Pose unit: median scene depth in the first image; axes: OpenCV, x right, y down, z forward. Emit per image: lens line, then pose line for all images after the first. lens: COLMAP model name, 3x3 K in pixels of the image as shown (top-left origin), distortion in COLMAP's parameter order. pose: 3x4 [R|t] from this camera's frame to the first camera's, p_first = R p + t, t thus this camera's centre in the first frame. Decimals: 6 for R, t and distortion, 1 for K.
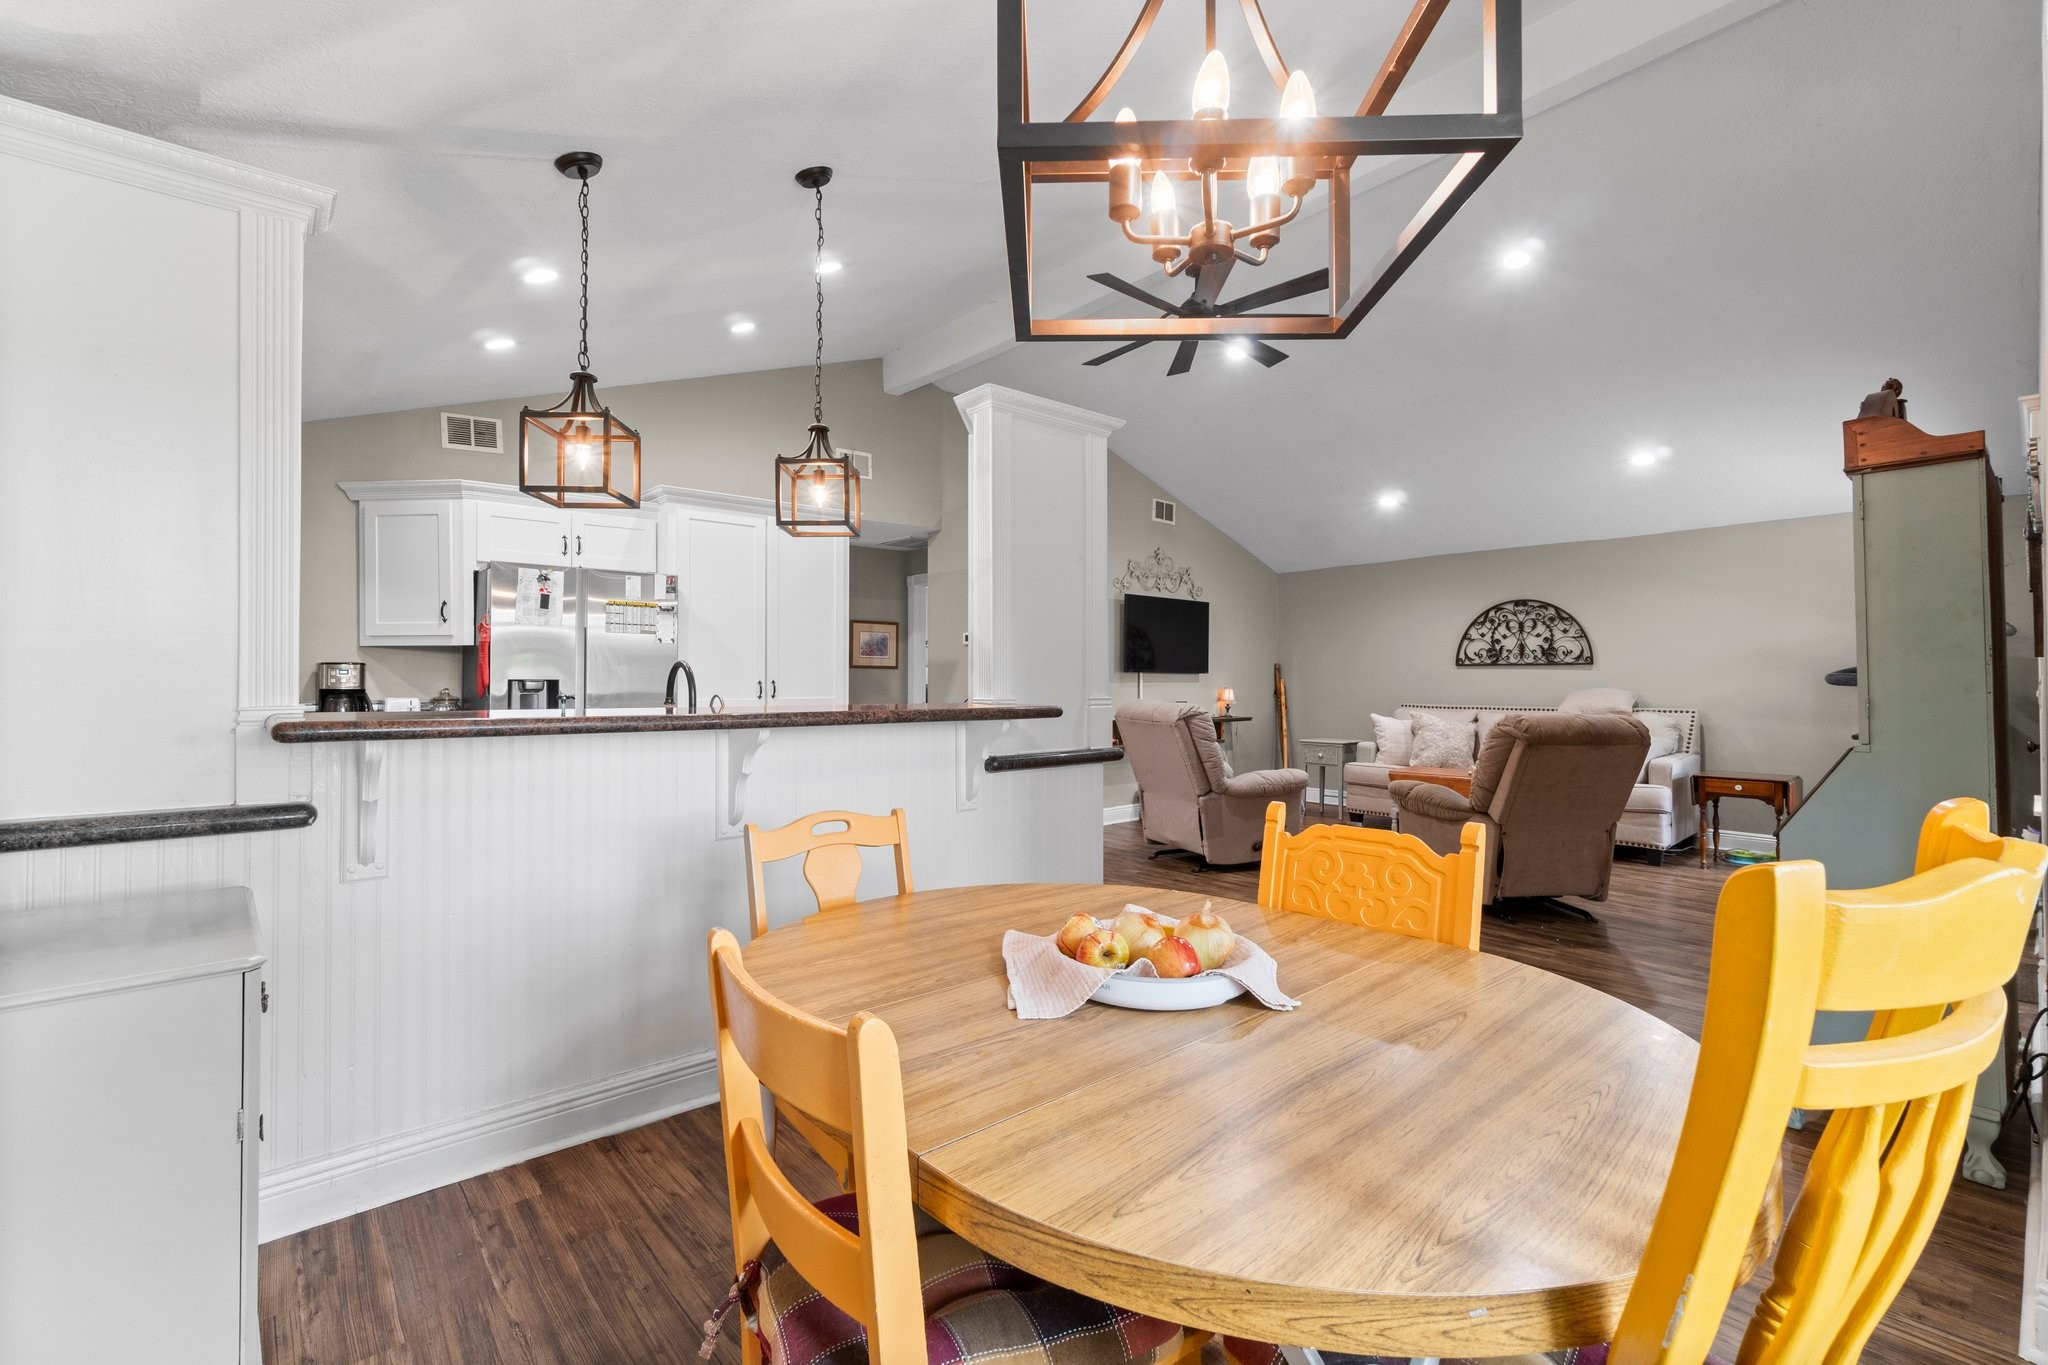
lens RADIAL K [[890.1, 0, 994.9], [0, 890.1, 670.1], [0, 0, 1]] dist [-0.003133, 0.001487]
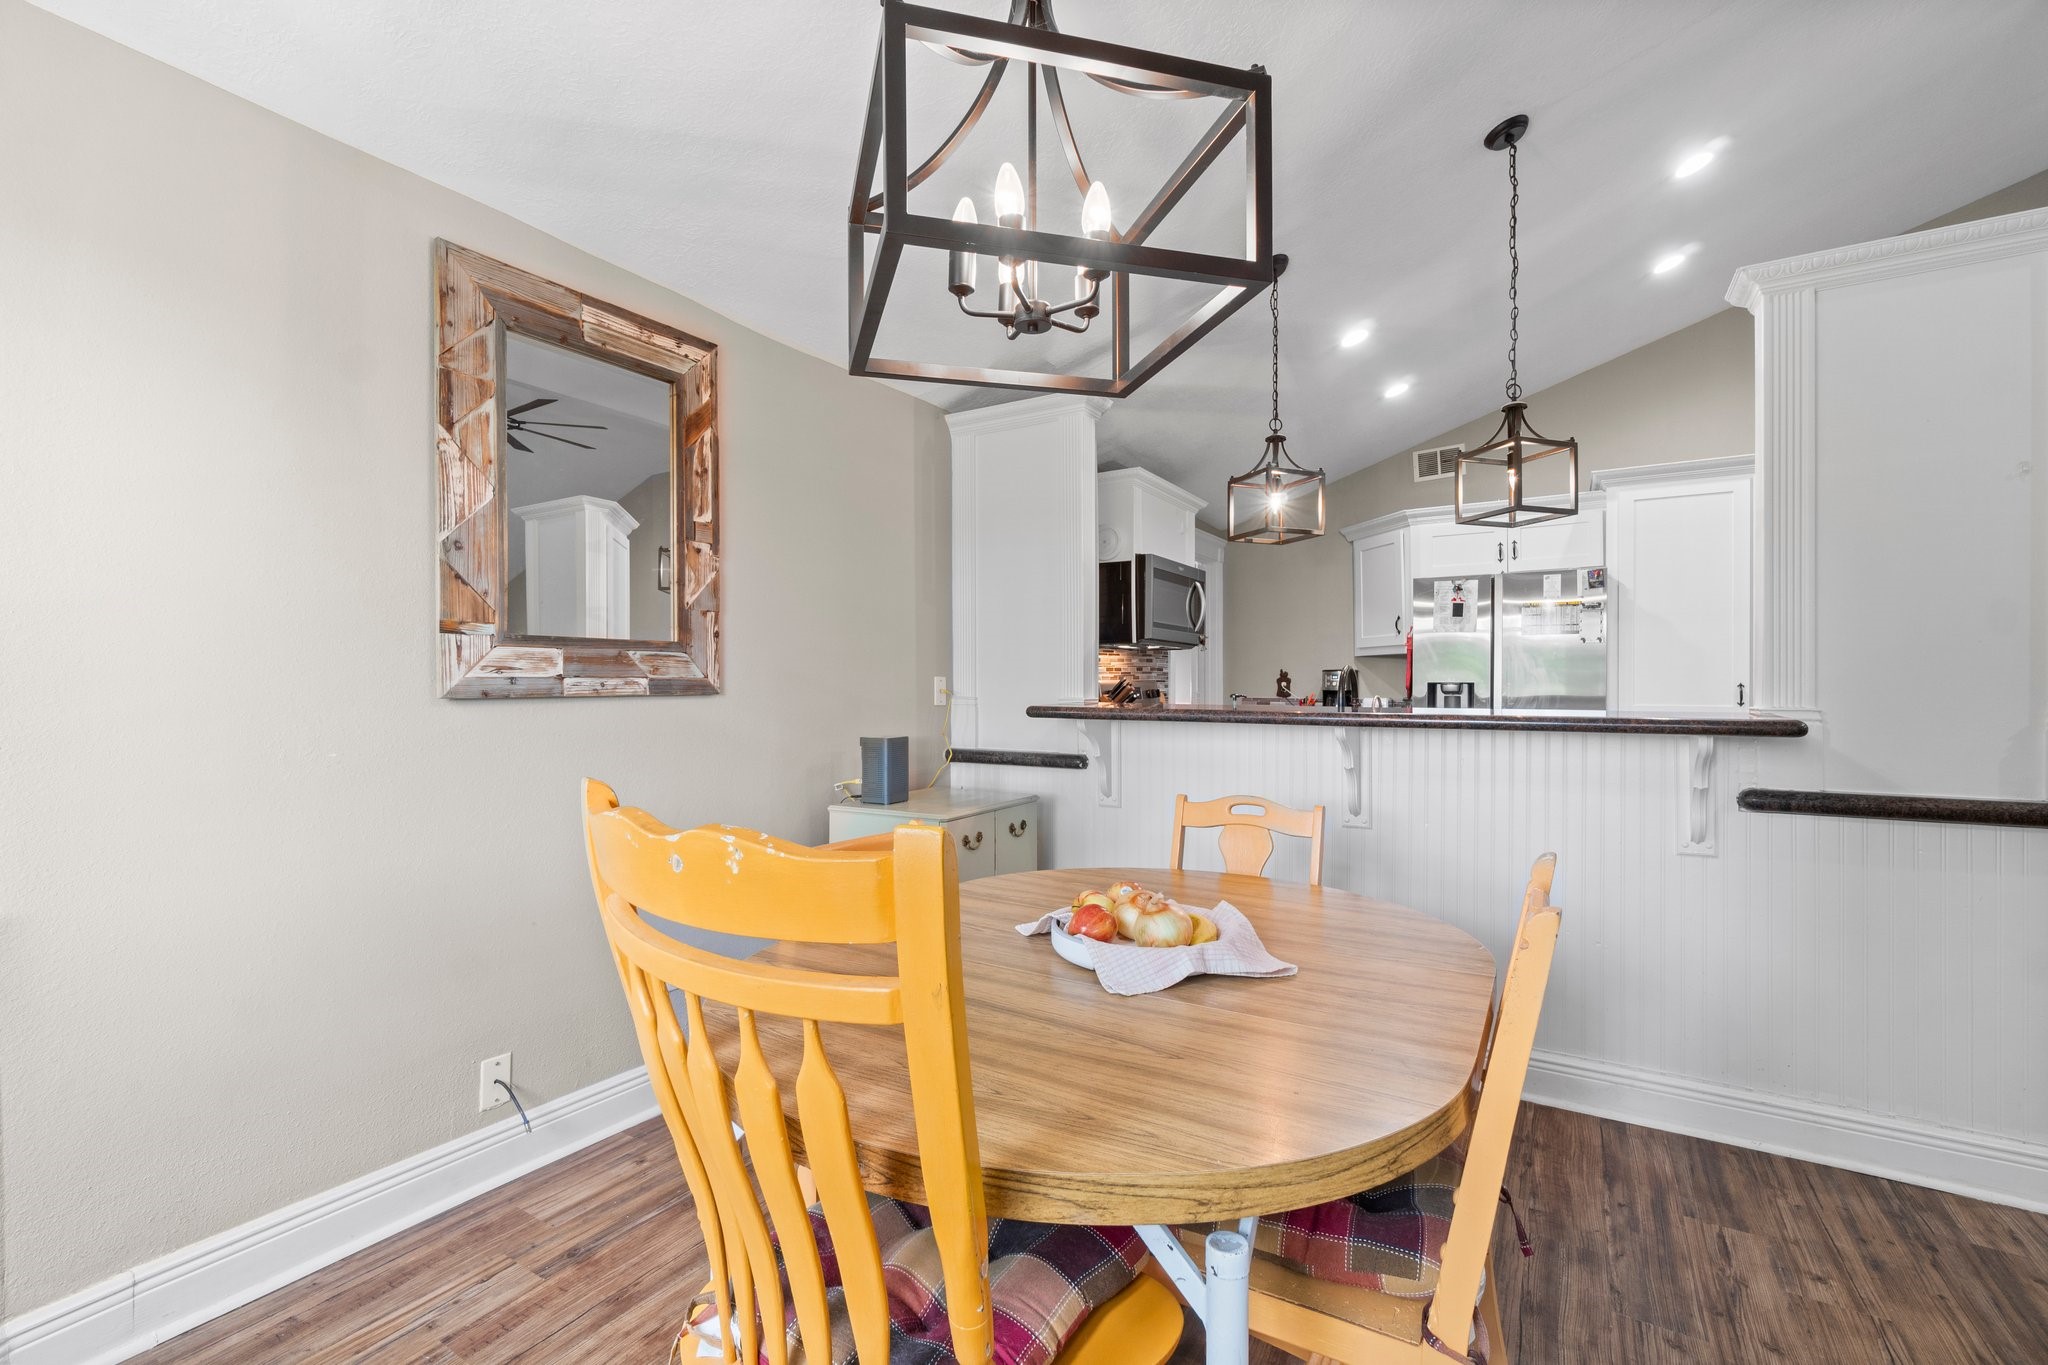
lens RADIAL K [[890.1, 0, 1029.0], [0, 890.1, 688.1], [0, 0, 1]] dist [-0.003133, 0.001487]
pose [[0.329362, 0.005389, -0.944188, 0.230004], [0.011638, 0.999885, 0.009767, 0.001192], [0.944132, -0.014205, 0.329262, 0.100268]]
